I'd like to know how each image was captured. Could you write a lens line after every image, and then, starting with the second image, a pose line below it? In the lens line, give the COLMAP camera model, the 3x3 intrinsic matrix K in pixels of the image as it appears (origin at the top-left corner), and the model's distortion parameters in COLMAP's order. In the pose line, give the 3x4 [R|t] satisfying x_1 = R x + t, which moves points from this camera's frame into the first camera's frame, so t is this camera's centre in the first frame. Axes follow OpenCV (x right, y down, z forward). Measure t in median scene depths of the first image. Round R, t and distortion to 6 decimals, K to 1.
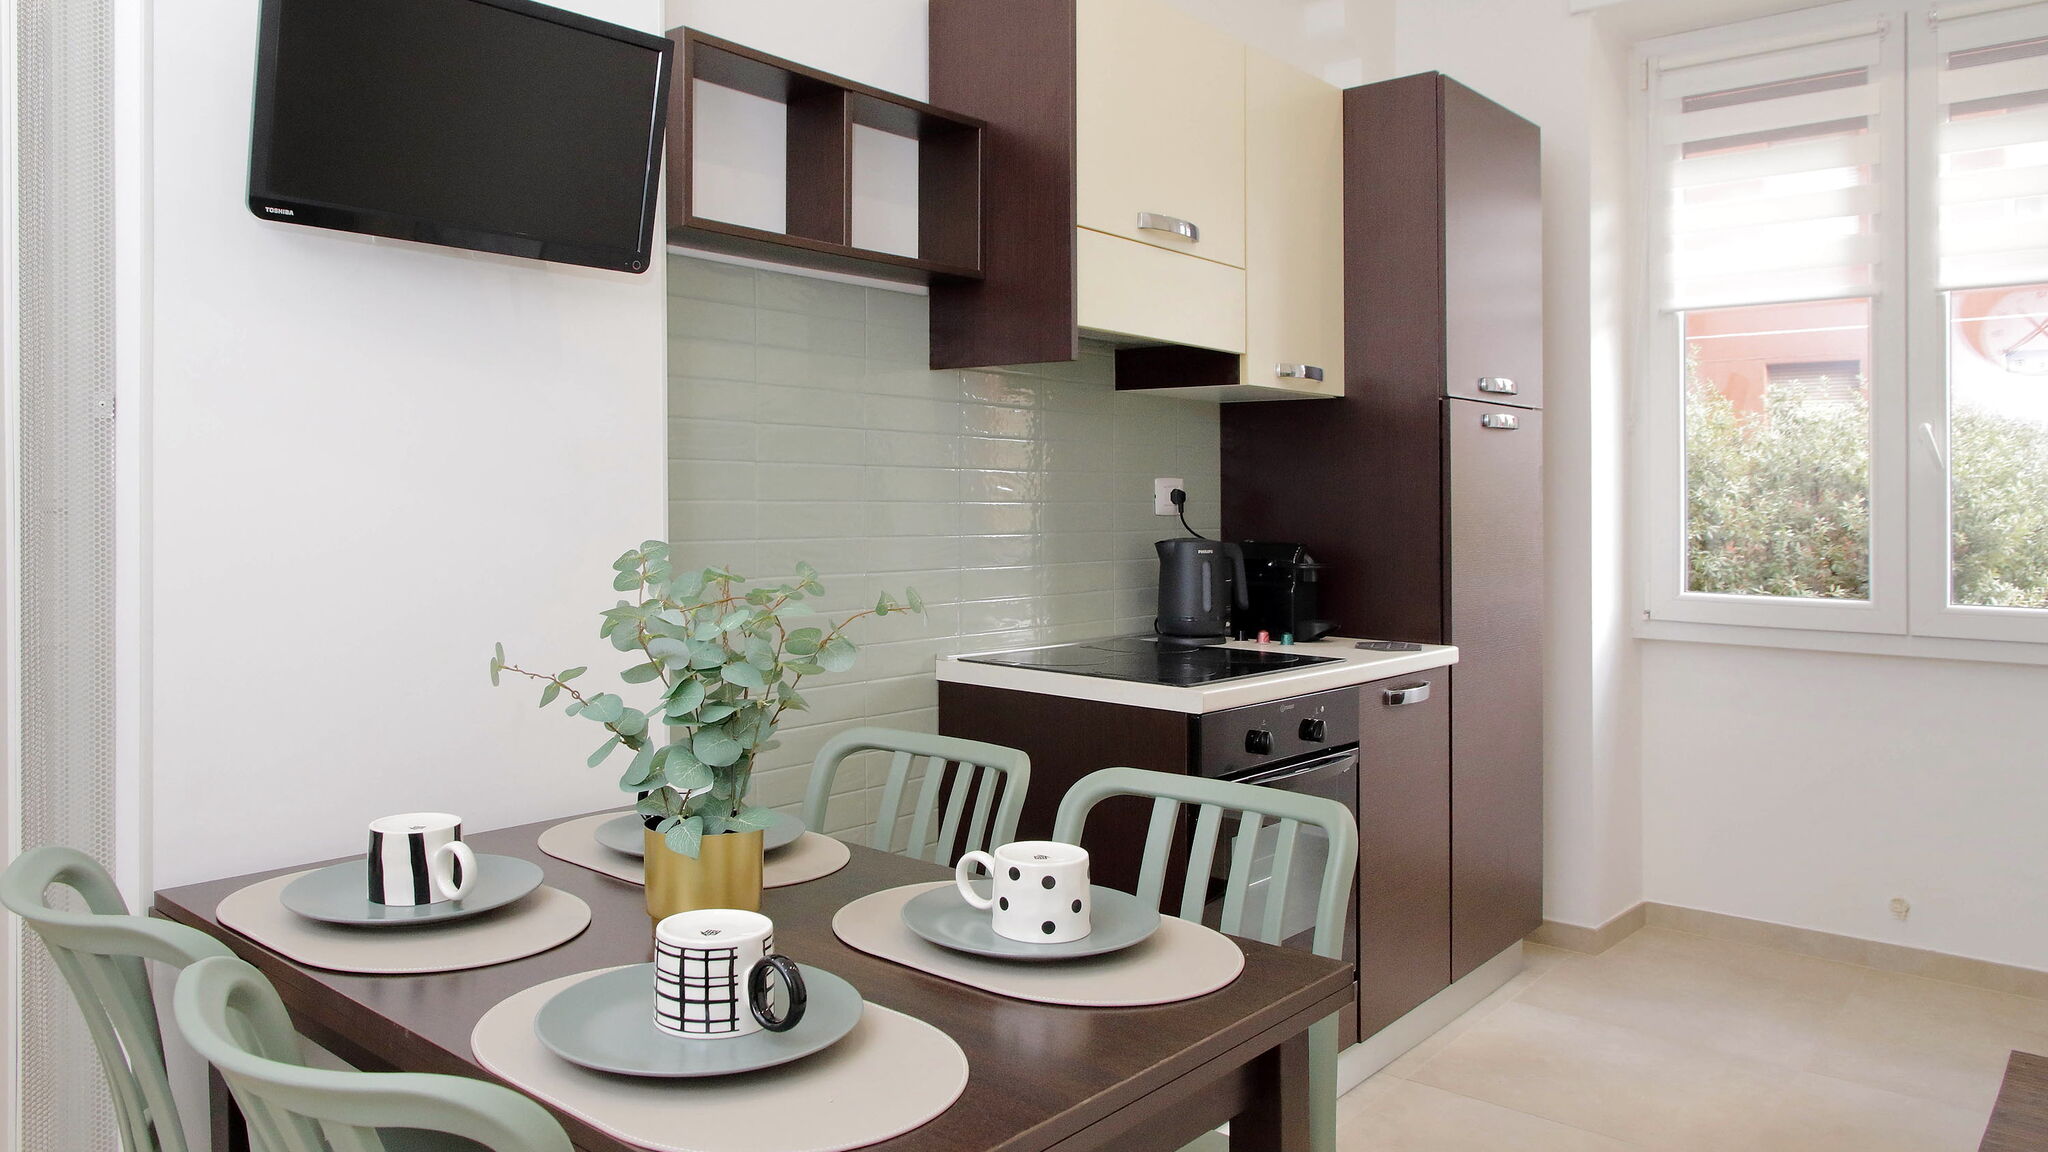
lens RADIAL K [[1408.1, 0, 964.3], [0, 1408.1, 525.3], [0, 0, 1]] dist [-0.001372, 0.002460]
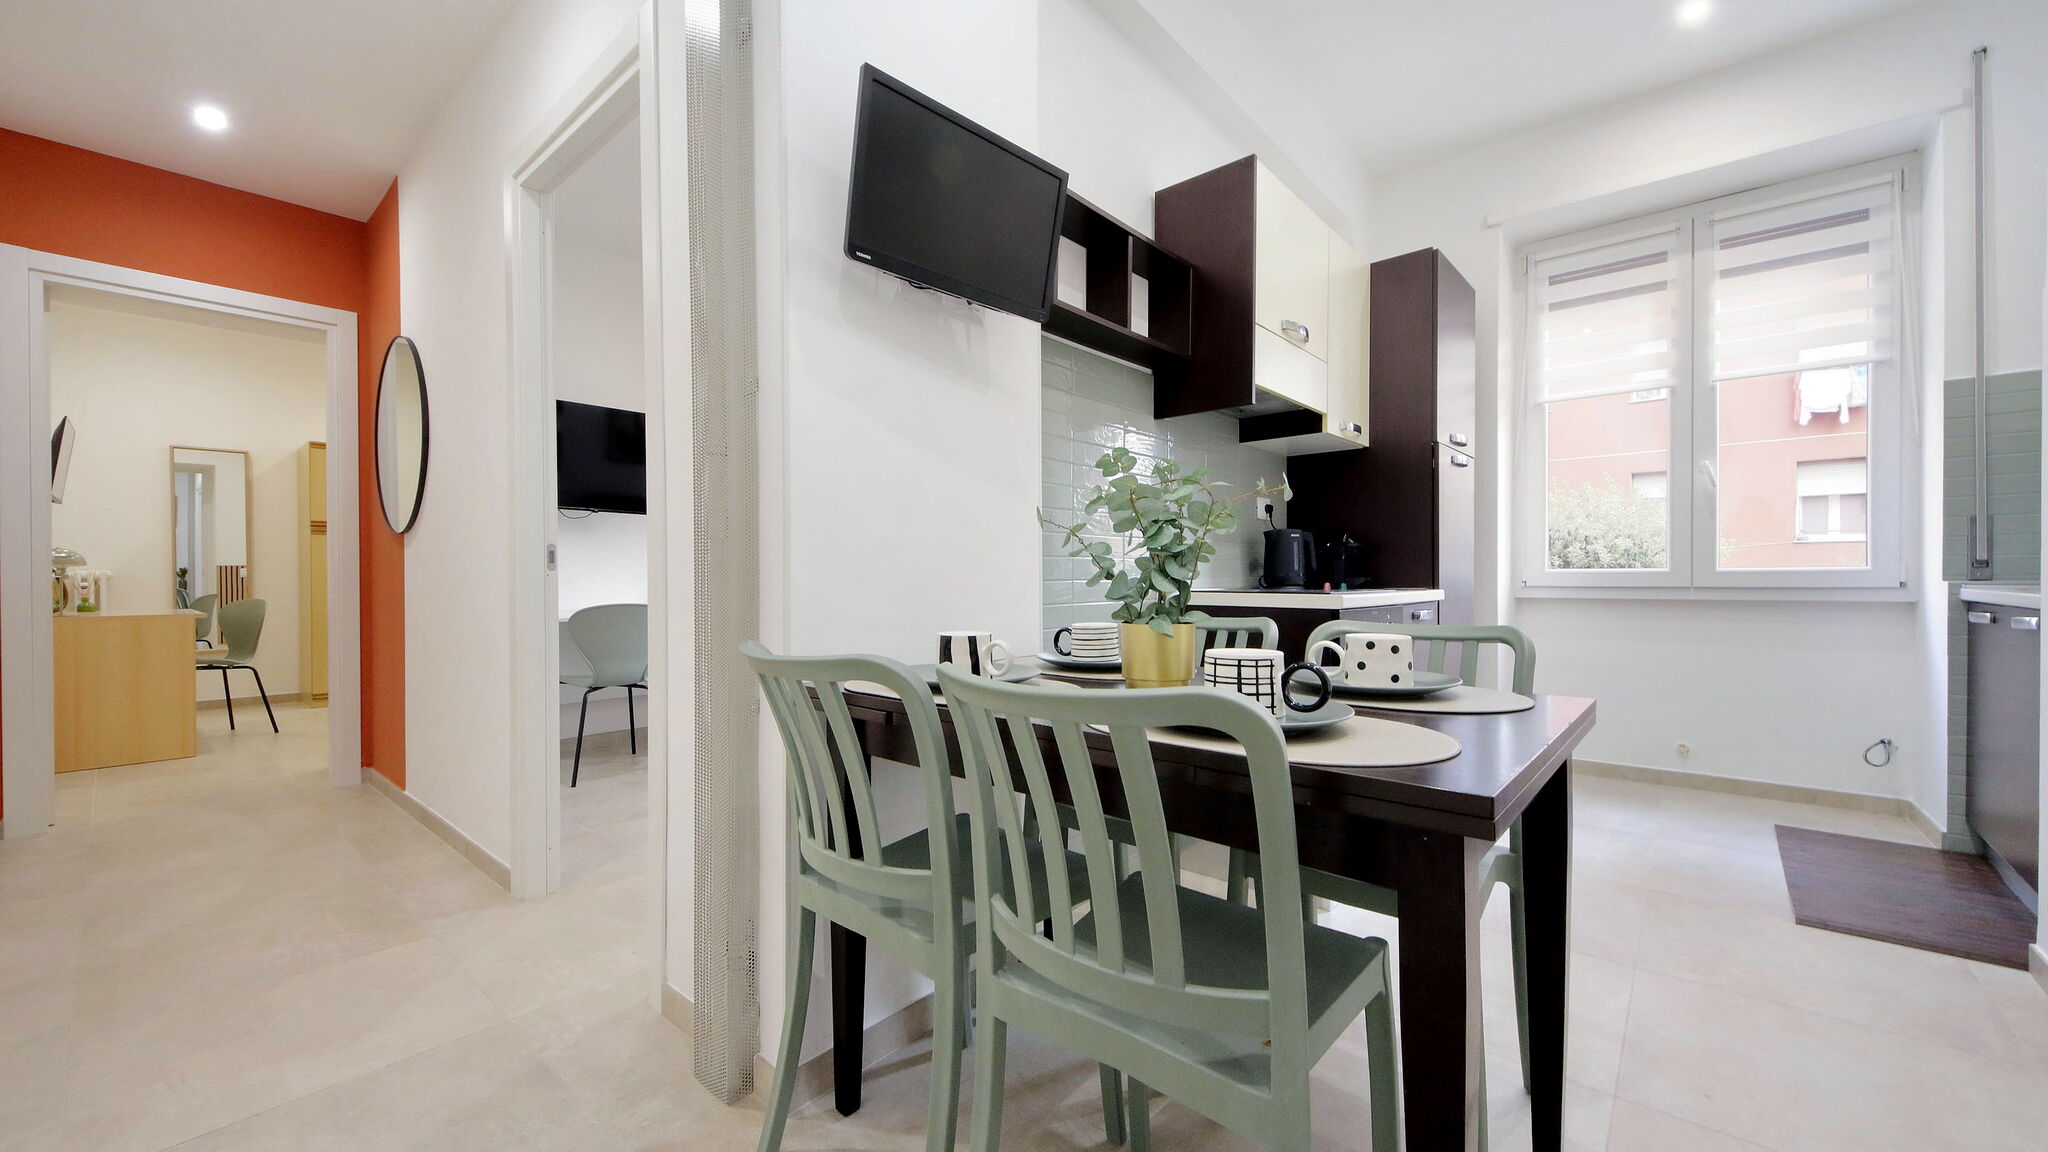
lens RADIAL K [[781.4, 0, 1025.9], [0, 781.4, 593.6], [0, 0, 1]] dist [0.013440, -0.000757]
pose [[0.999892, -0.014588, 0.001569, -0.153859], [0.014581, 0.999886, 0.003990, 0.078988], [-0.001627, -0.003966, 0.999991, 0.054369]]
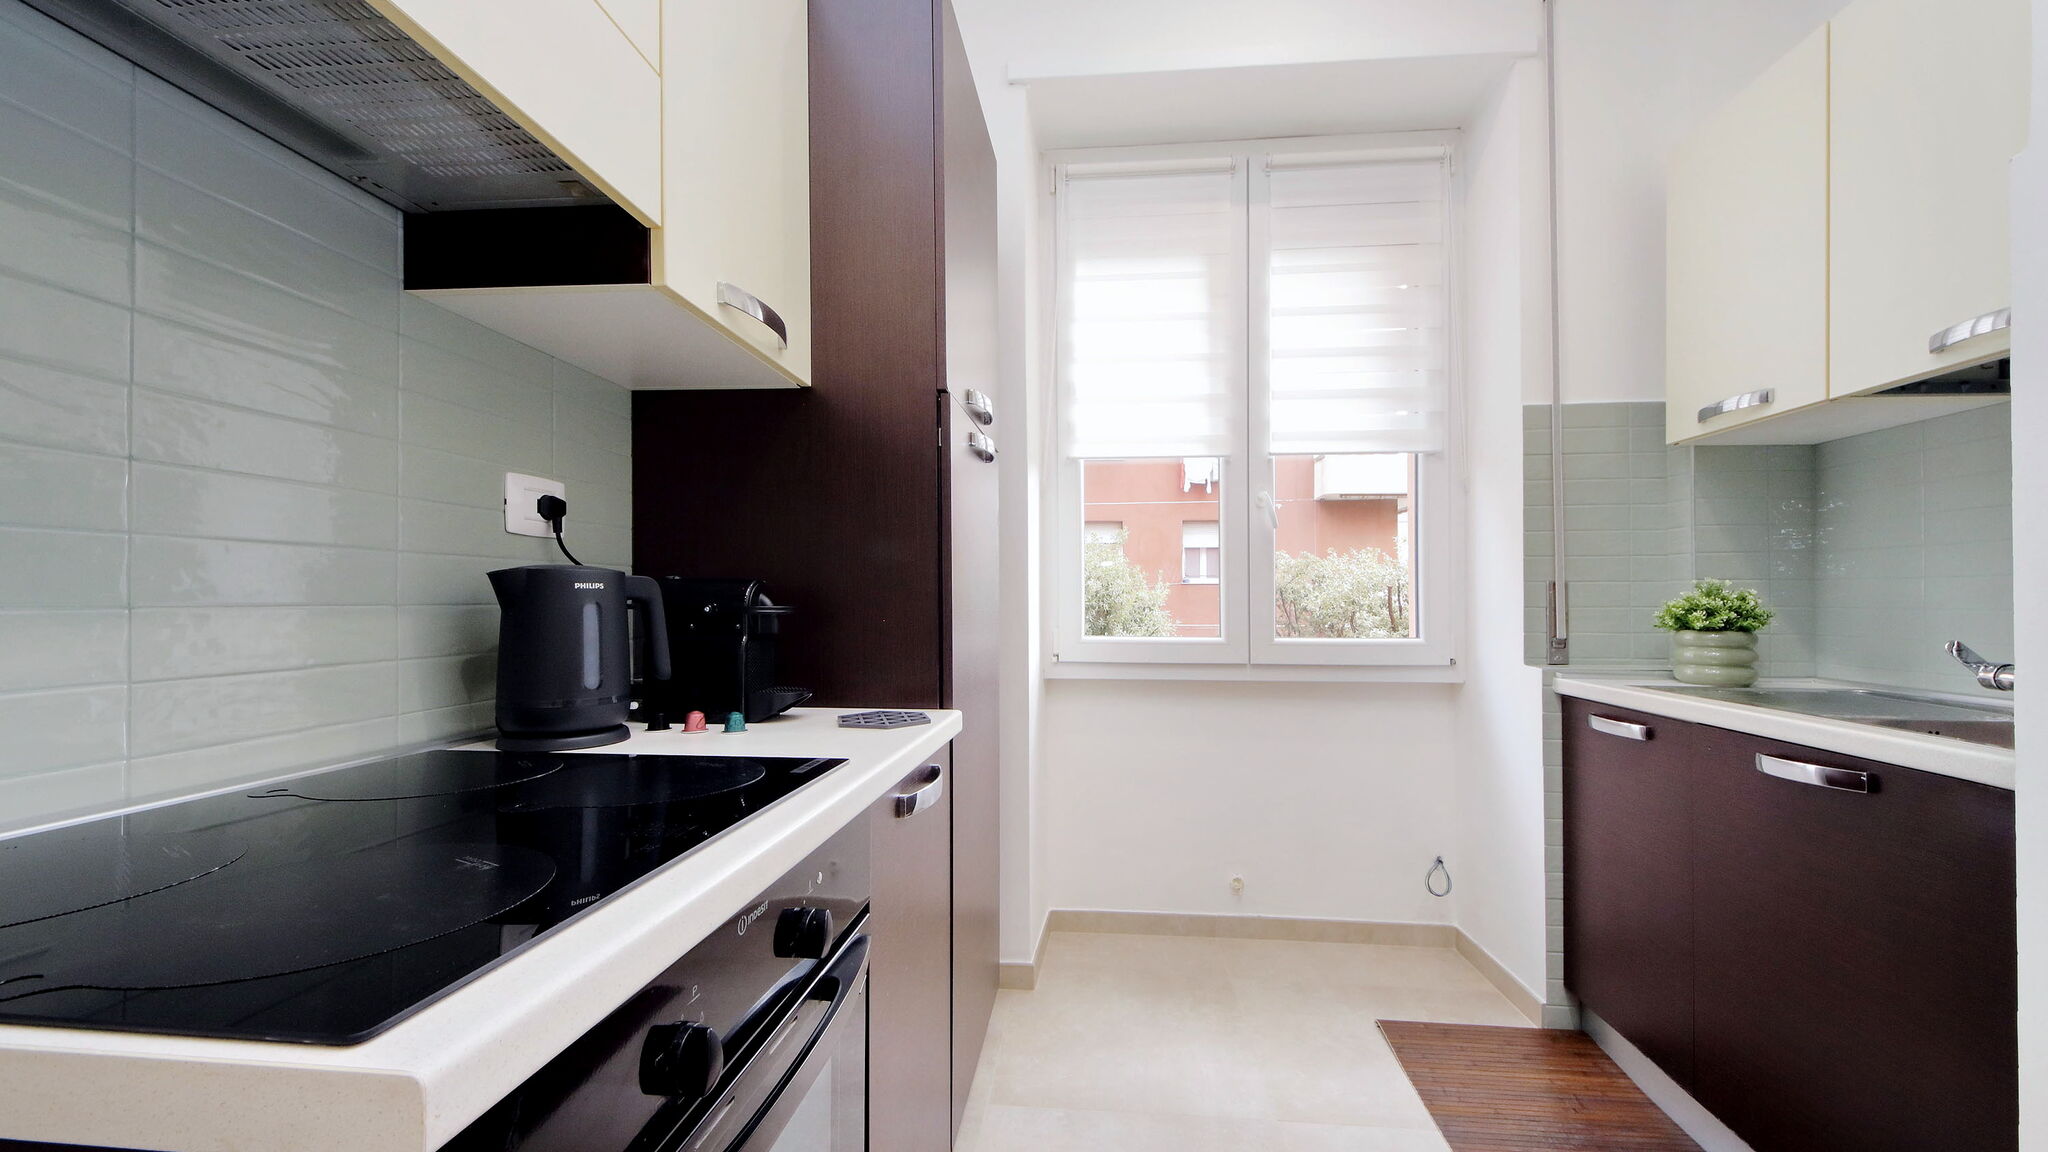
lens RADIAL K [[781.4, 0, 1018.1], [0, 781.4, 583.1], [0, 0, 1]] dist [0.013440, -0.000757]
pose [[0.827799, 0.007204, 0.560979, 0.133506], [0.014264, 0.999324, -0.033882, 0.030509], [-0.560844, 0.036050, 0.827137, 0.619698]]
